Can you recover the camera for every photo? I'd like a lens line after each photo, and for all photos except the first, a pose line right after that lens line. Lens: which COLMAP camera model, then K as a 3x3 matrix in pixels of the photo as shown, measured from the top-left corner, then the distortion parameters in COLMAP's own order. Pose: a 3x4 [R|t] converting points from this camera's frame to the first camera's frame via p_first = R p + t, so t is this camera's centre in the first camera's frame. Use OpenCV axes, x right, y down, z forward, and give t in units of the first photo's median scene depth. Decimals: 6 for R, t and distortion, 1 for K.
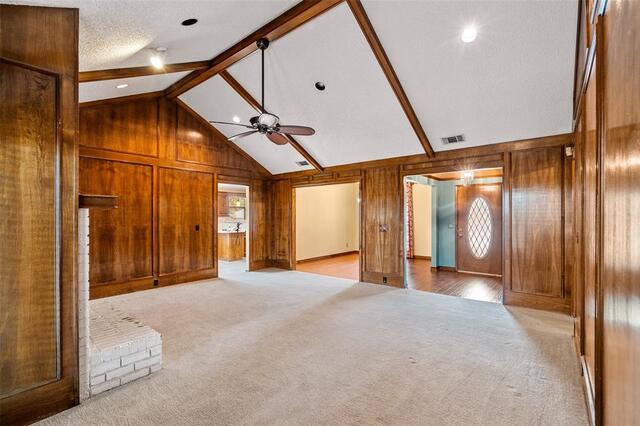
lens RADIAL K [[291.6, 0, 319.4], [0, 291.6, 217.7], [0, 0, 1]] dist [-0.000783, 0.000506]
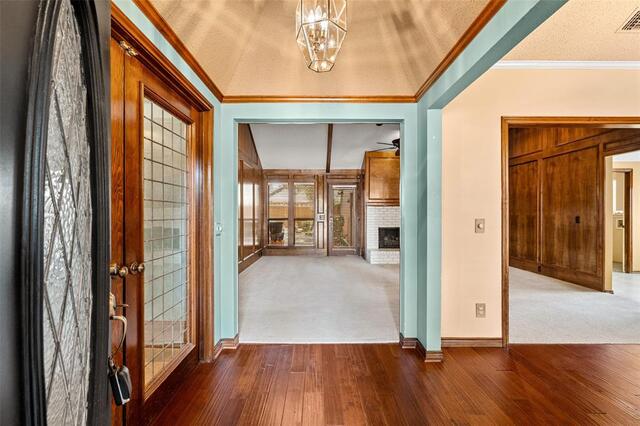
lens RADIAL K [[291.6, 0, 318.3], [0, 291.6, 212.1], [0, 0, 1]] dist [-0.000783, 0.000506]
pose [[-0.767555, -0.000478, -0.640983, 0.704864], [0.000289, 0.999999, -0.001091, 0.015412], [0.640983, -0.001022, -0.767554, 1.243054]]
